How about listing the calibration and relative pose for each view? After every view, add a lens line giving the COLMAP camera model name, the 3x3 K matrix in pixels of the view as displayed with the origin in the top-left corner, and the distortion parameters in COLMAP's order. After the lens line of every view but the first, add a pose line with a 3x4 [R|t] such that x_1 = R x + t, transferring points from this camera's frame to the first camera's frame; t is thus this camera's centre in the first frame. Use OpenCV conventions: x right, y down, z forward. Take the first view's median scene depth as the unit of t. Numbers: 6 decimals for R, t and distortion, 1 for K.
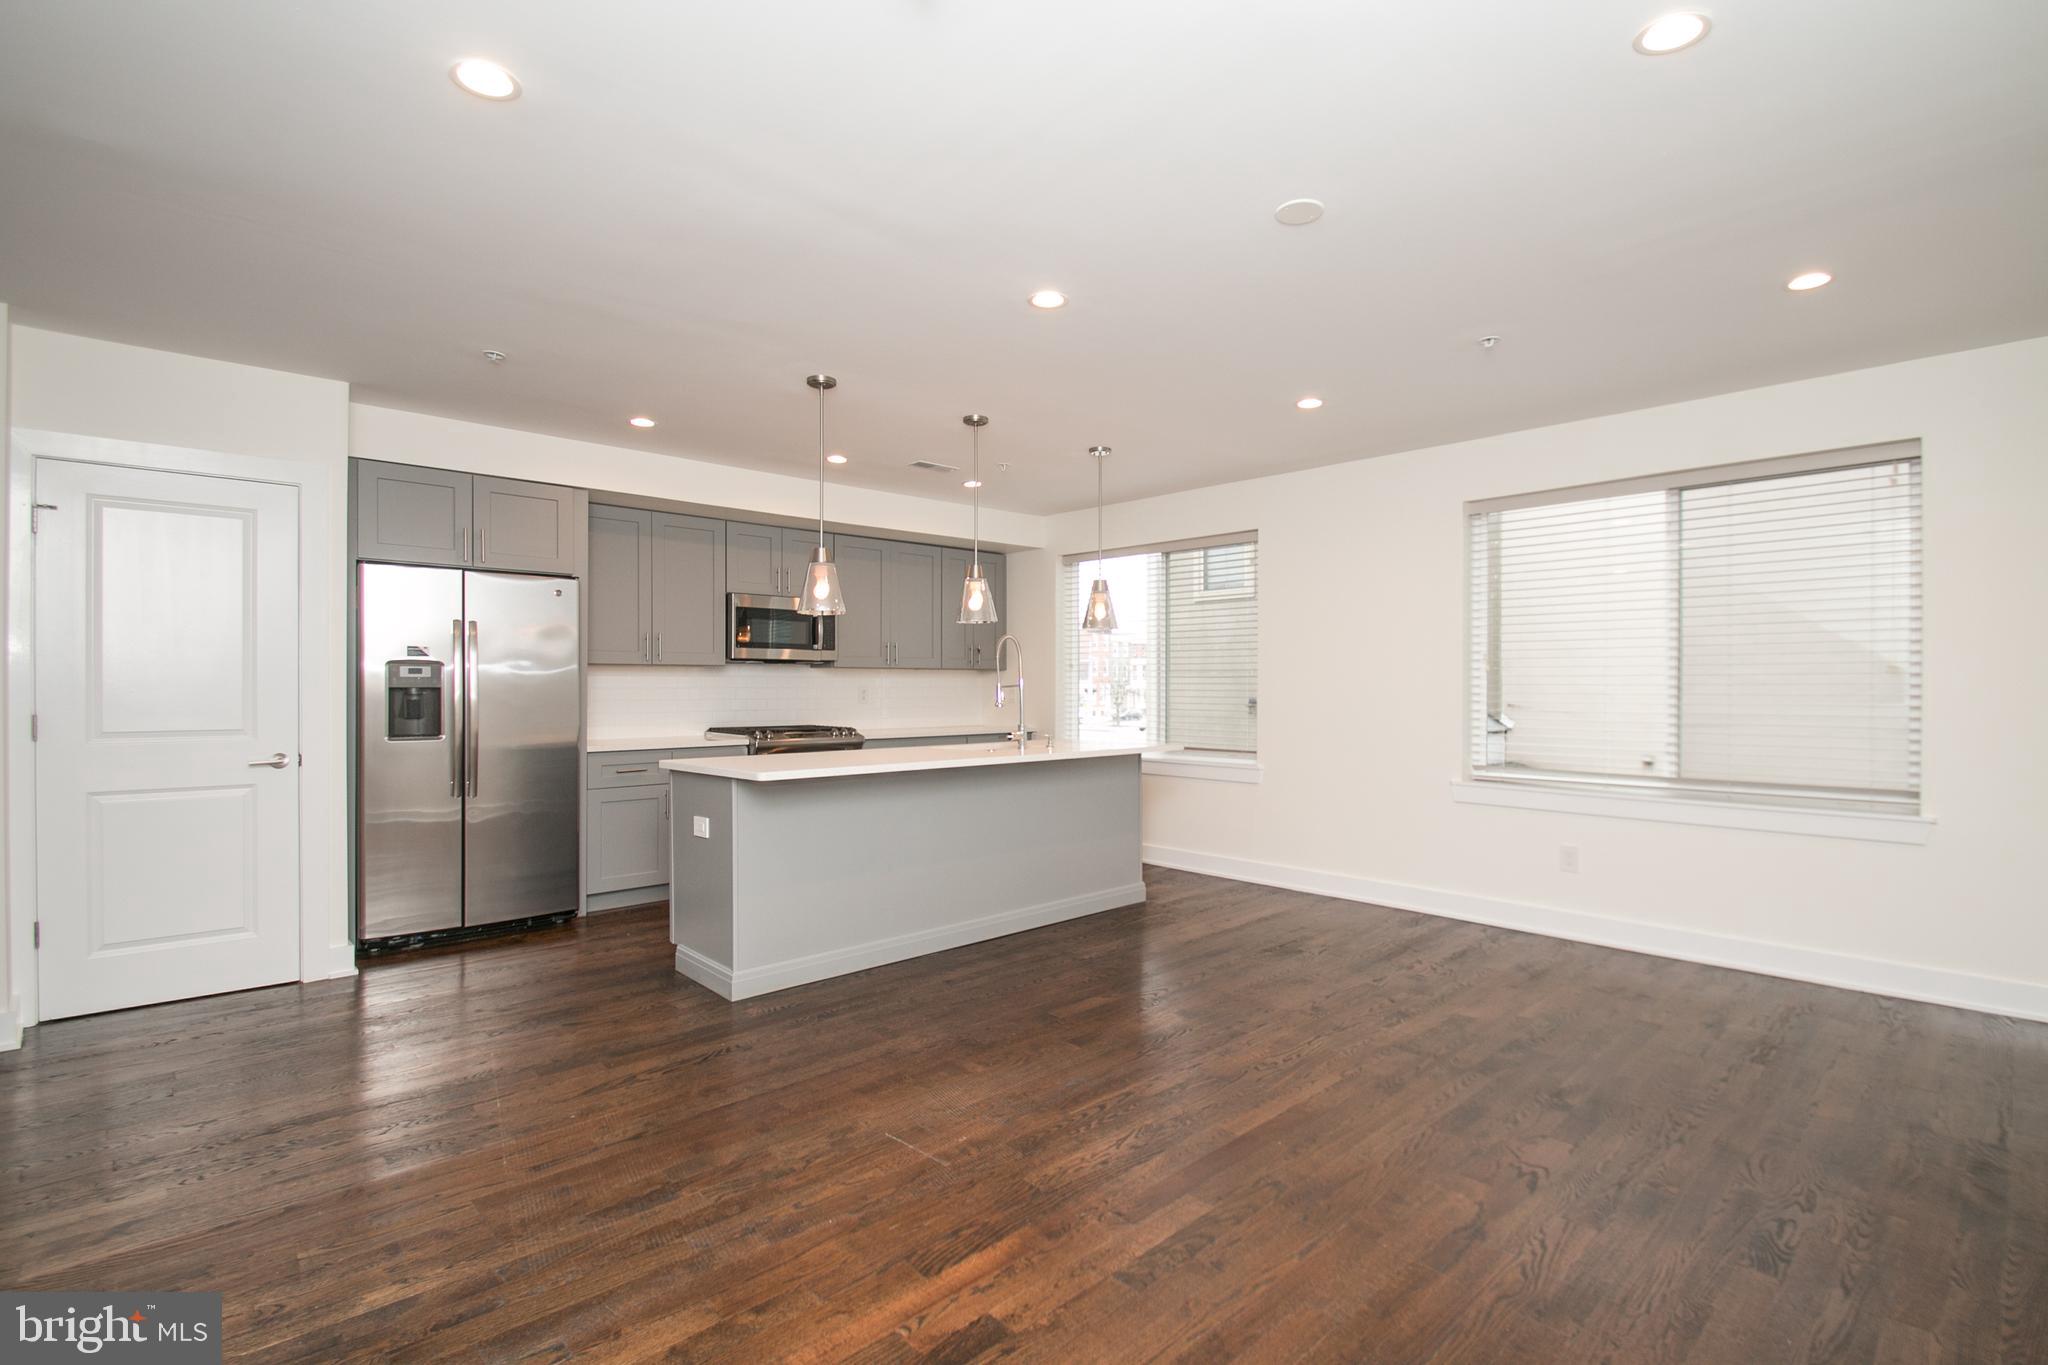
lens RADIAL K [[963.3, 0, 1076.6], [0, 963.3, 690.7], [0, 0, 1]] dist [0.001642, -0.016695]
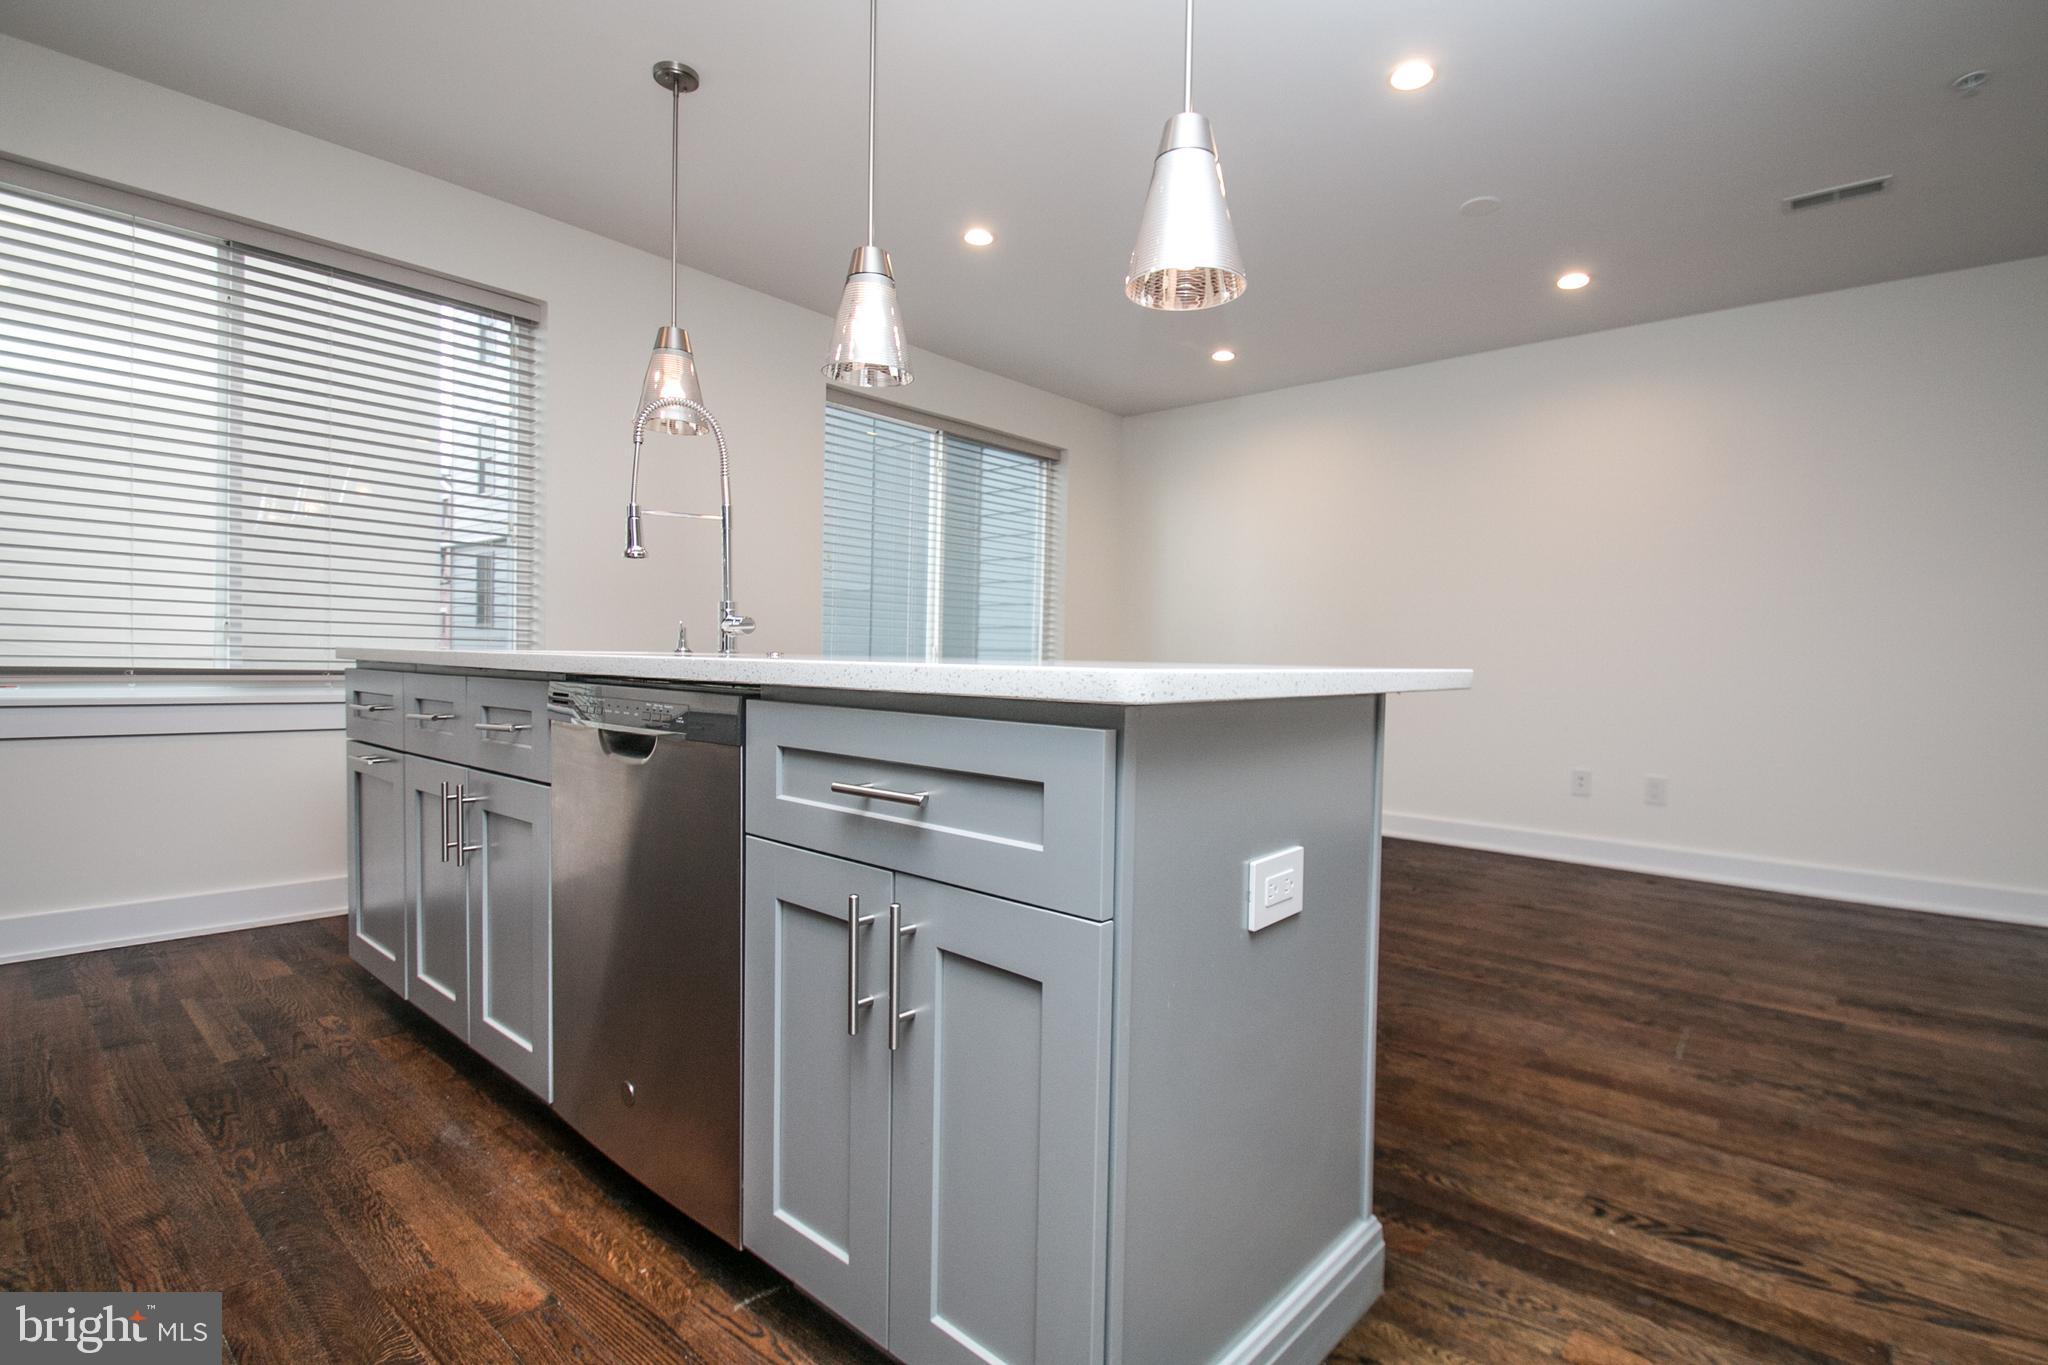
lens RADIAL K [[963.3, 0, 1076.6], [0, 963.3, 690.7], [0, 0, 1]] dist [0.001642, -0.016695]
pose [[-0.089583, -0.030608, 0.995509, -0.557584], [-0.017398, 0.999423, 0.029162, 0.067162], [-0.995827, -0.014708, -0.090064, 0.910144]]
